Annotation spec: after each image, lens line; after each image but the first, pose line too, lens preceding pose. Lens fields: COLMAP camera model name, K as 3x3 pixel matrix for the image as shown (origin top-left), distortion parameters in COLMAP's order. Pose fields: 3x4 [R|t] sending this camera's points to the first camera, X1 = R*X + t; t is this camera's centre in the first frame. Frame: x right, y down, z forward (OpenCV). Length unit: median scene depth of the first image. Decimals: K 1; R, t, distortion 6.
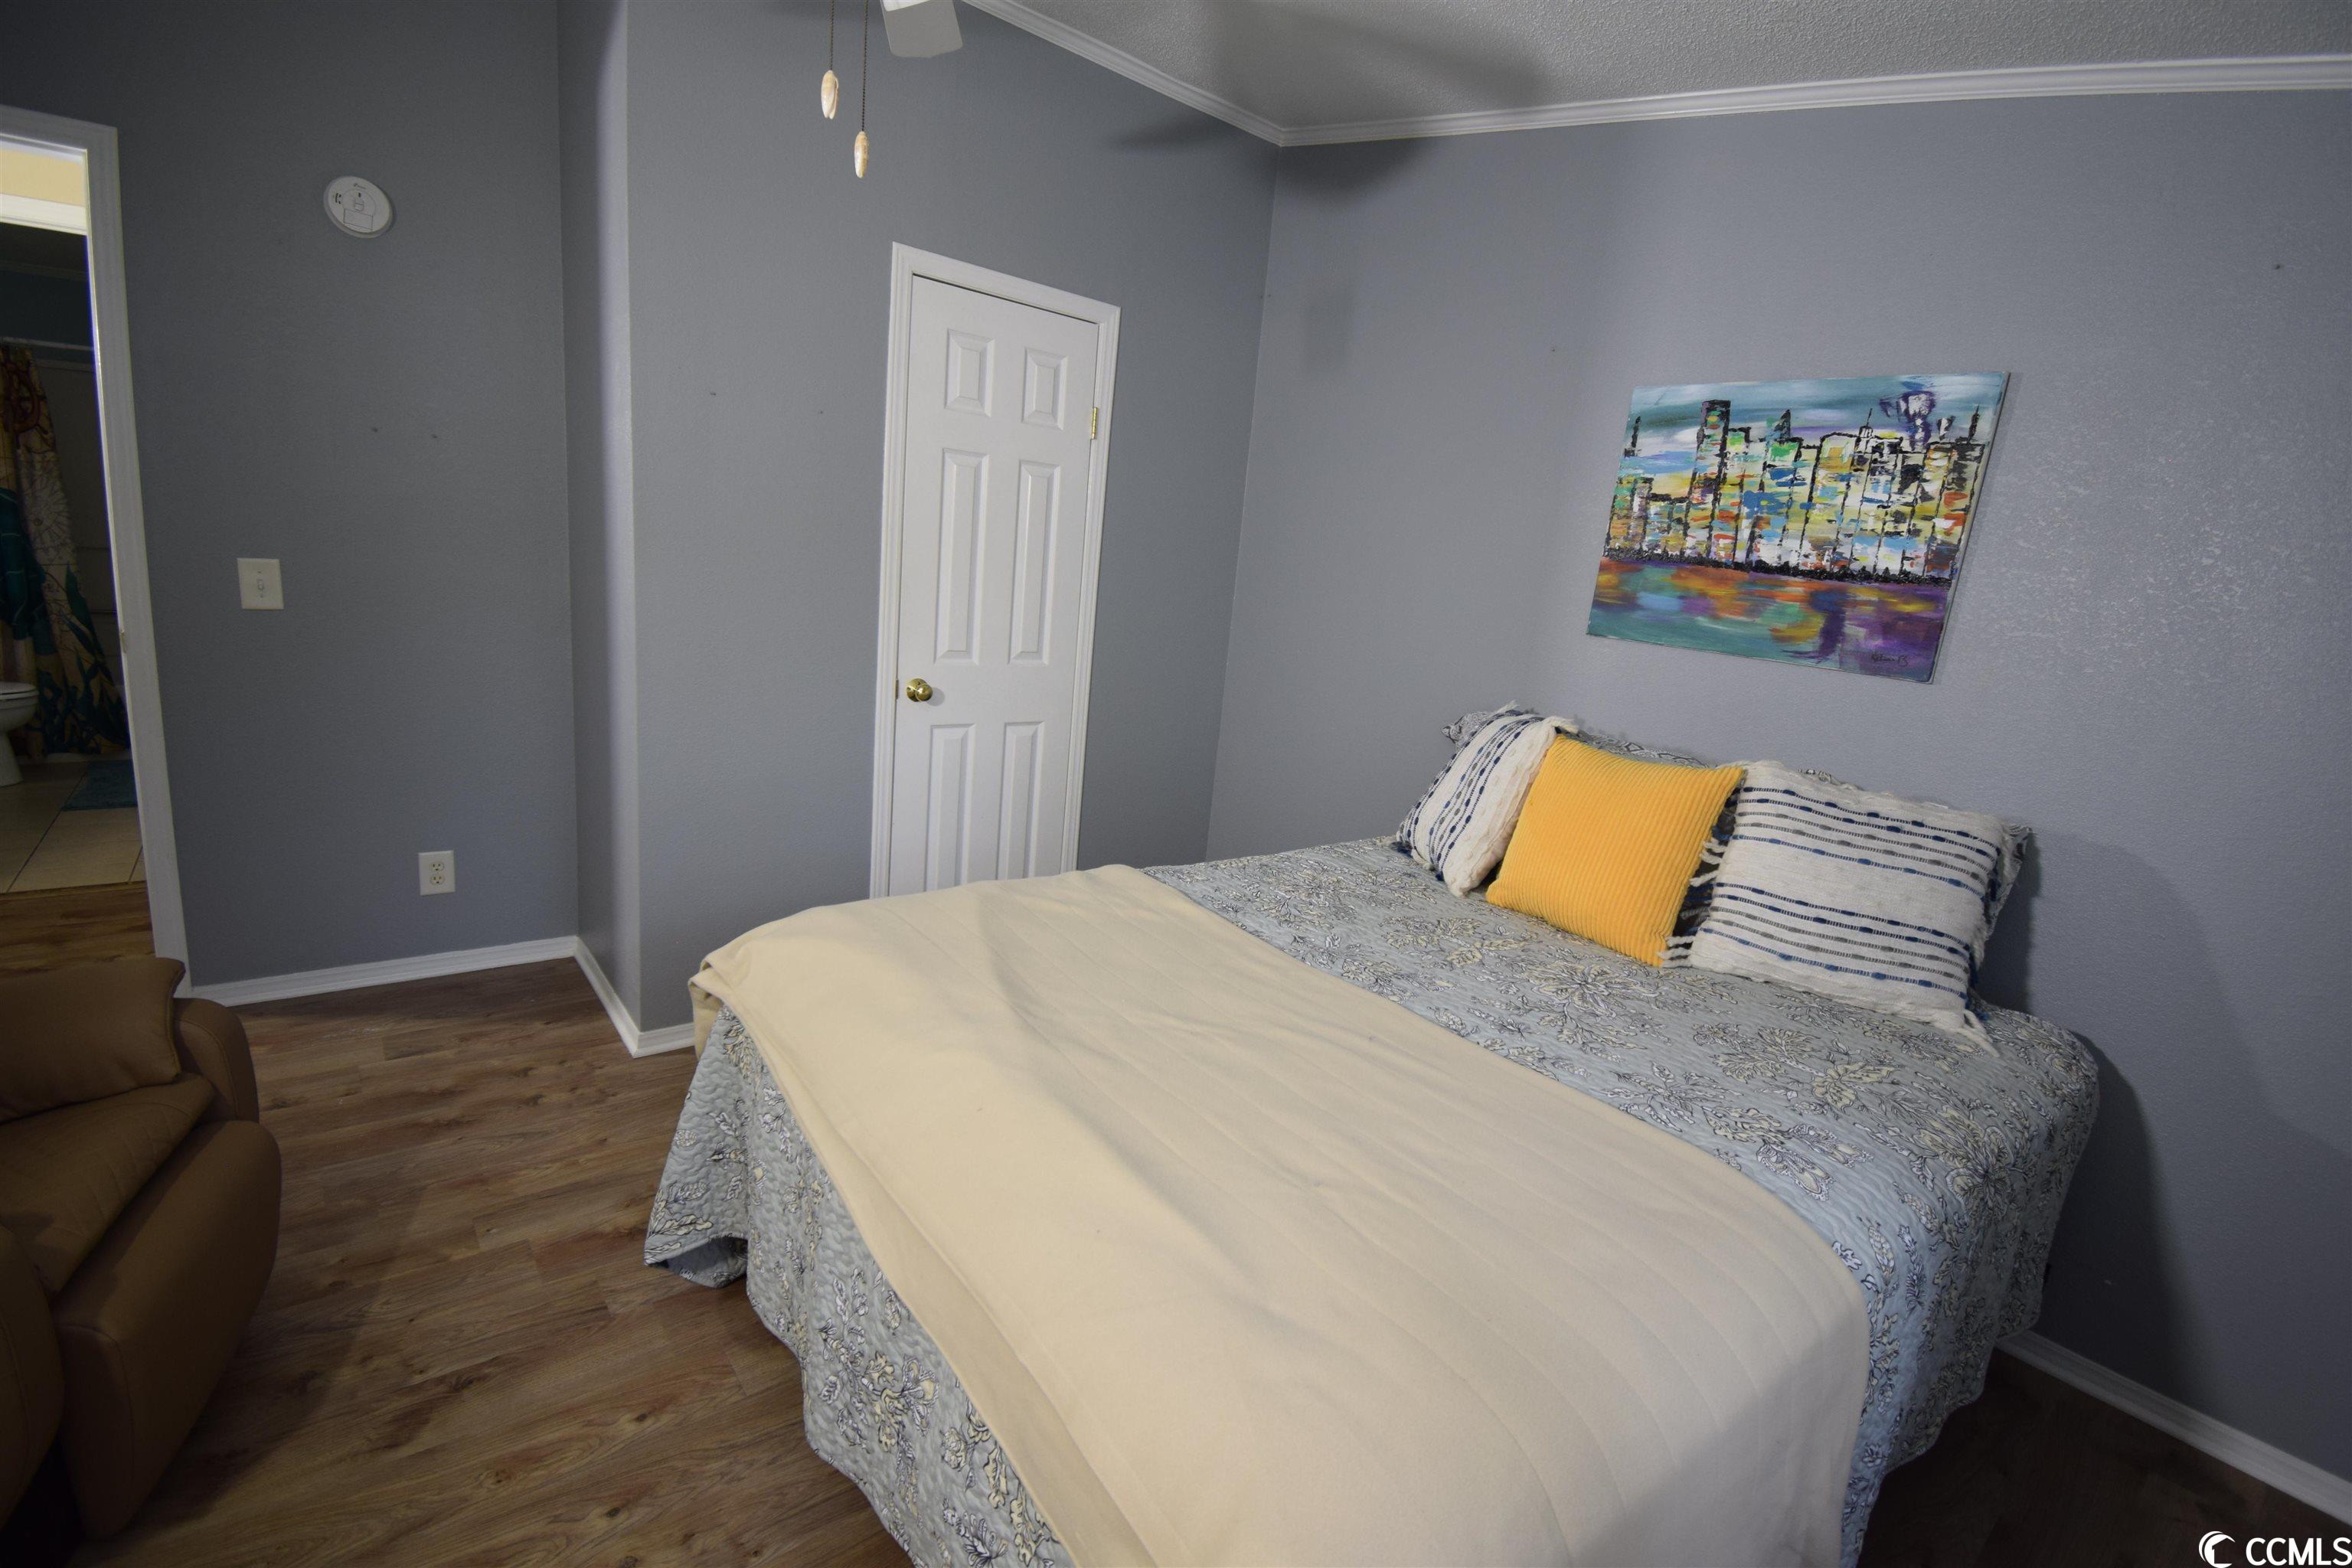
lens RADIAL K [[1038.2, 0, 1191.2], [0, 1038.2, 774.8], [0, 0, 1]] dist [0.004691, -0.015973]
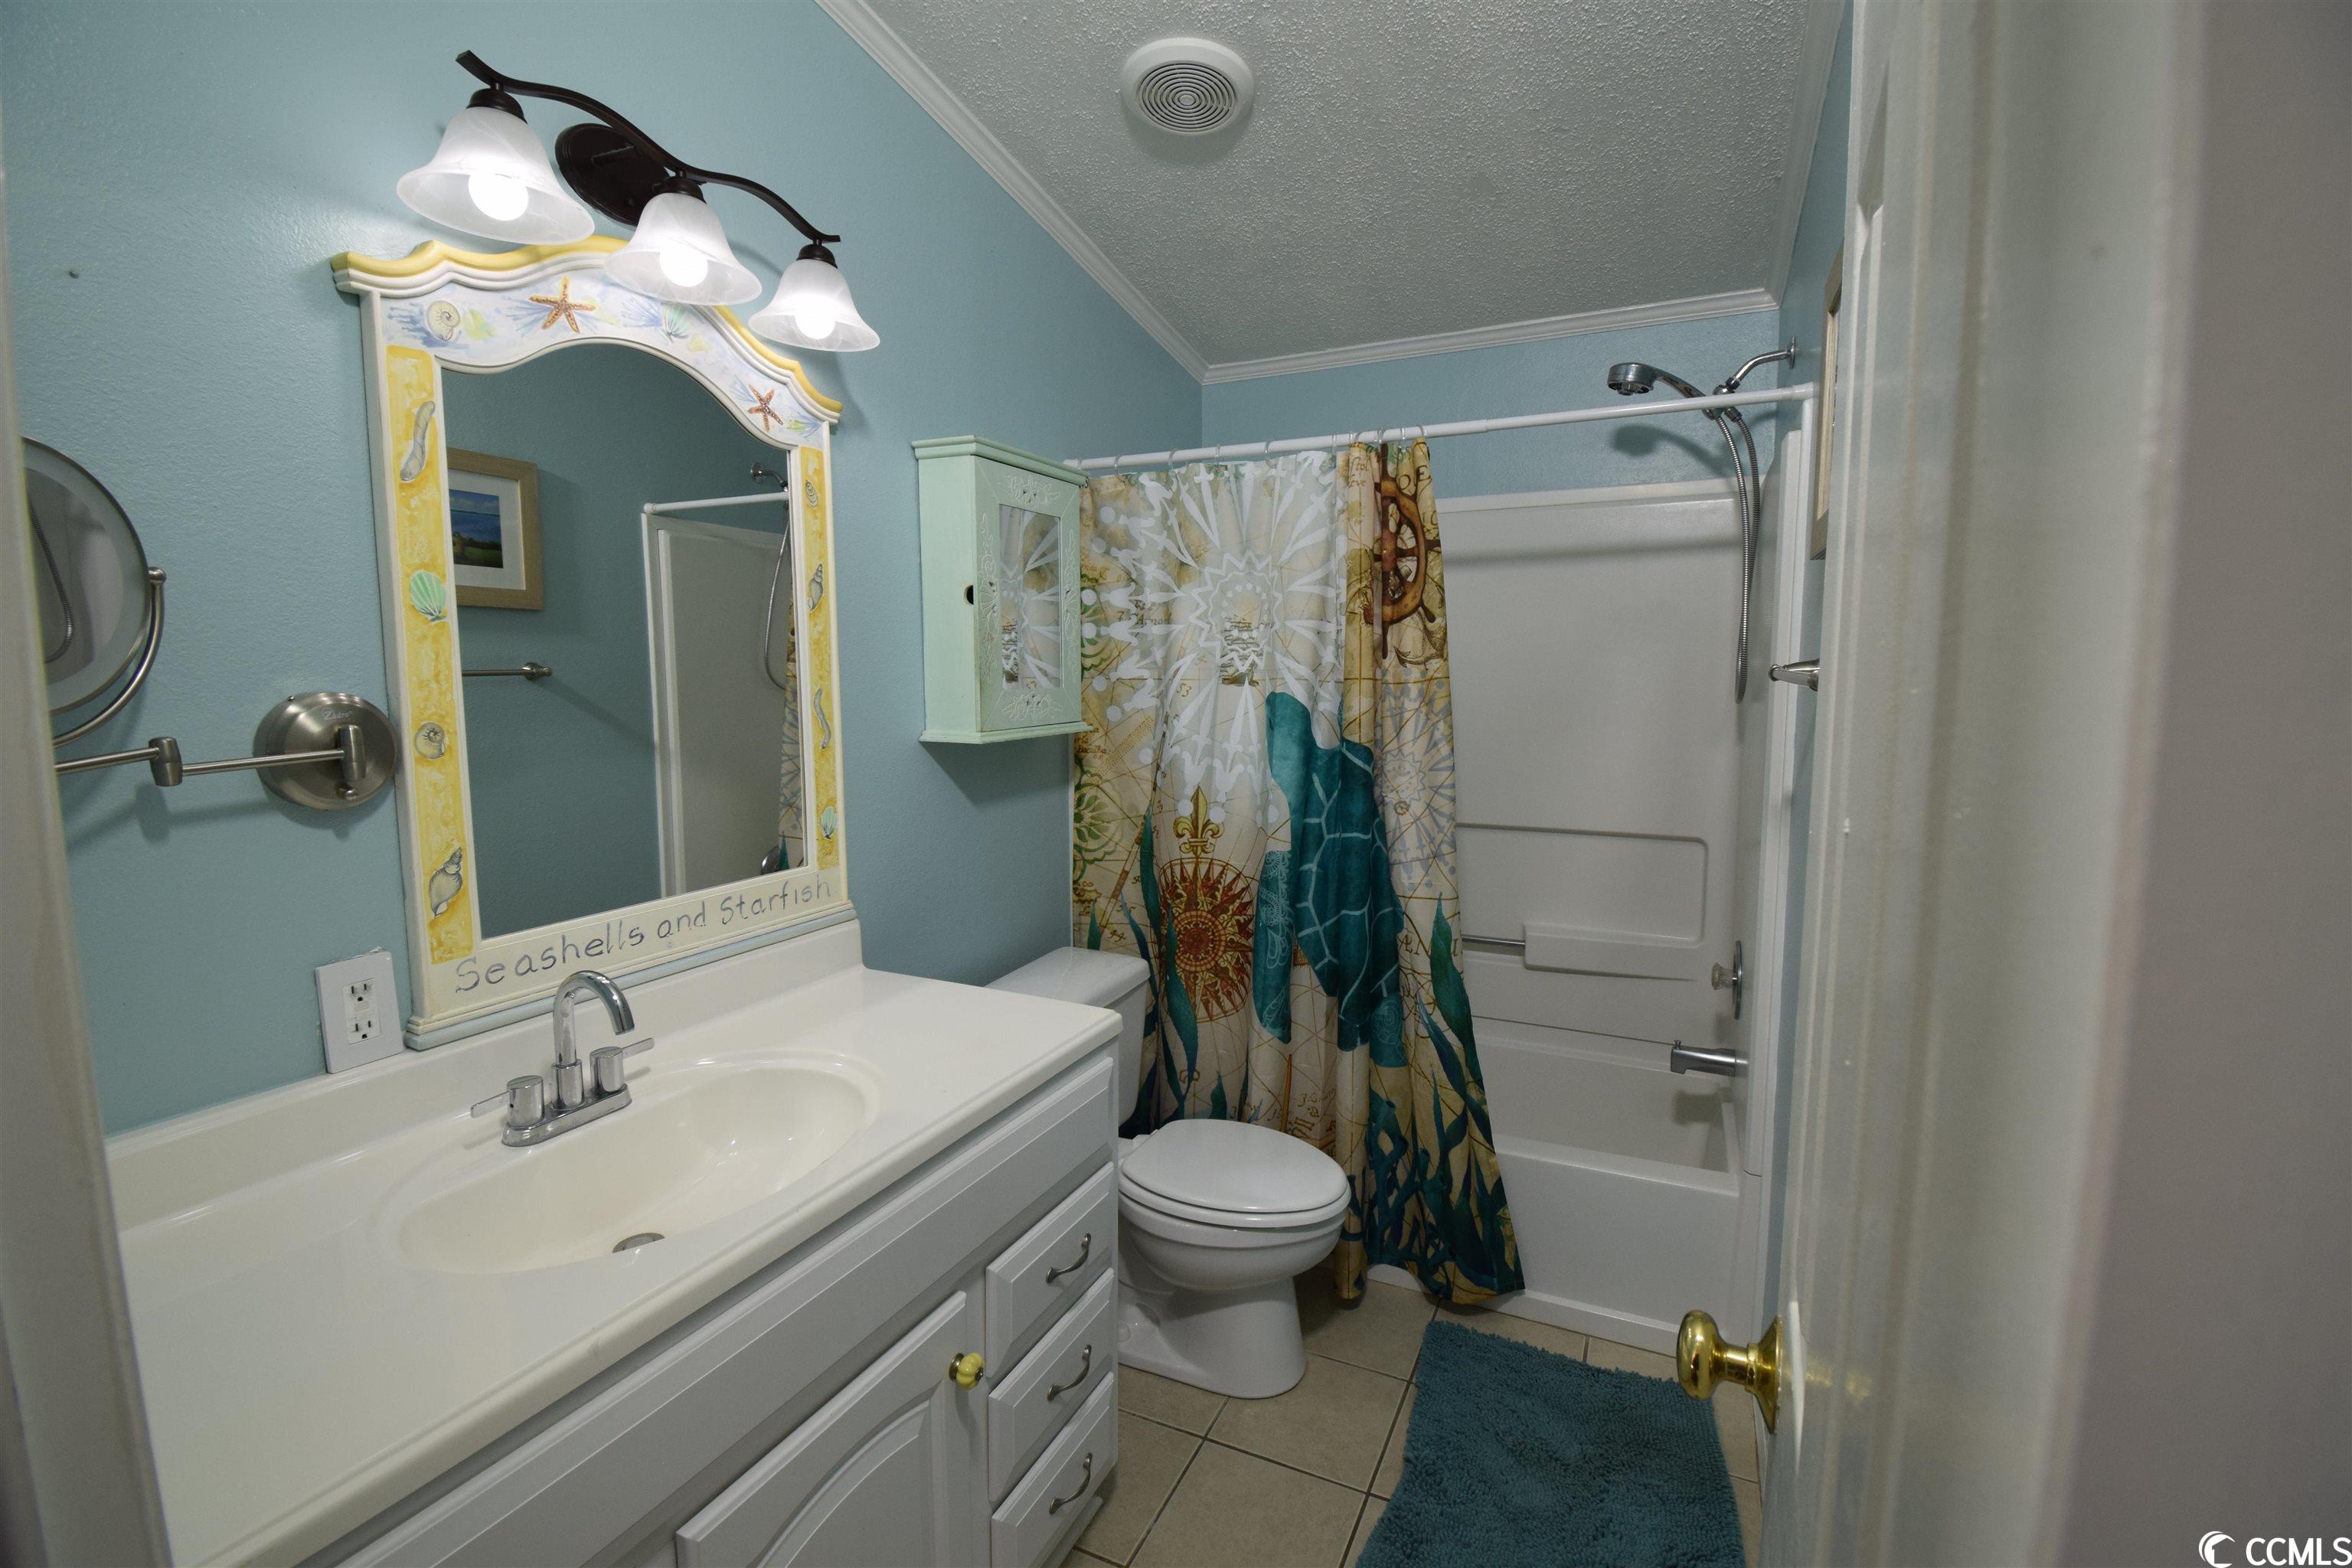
lens RADIAL K [[1038.2, 0, 1177.3], [0, 1038.2, 780.0], [0, 0, 1]] dist [0.004691, -0.015973]
pose [[0.428482, 0.002631, -0.903547, -0.740022], [-0.140121, 0.988091, -0.063572, -0.215041], [0.892619, 0.153845, 0.423748, 0.695293]]
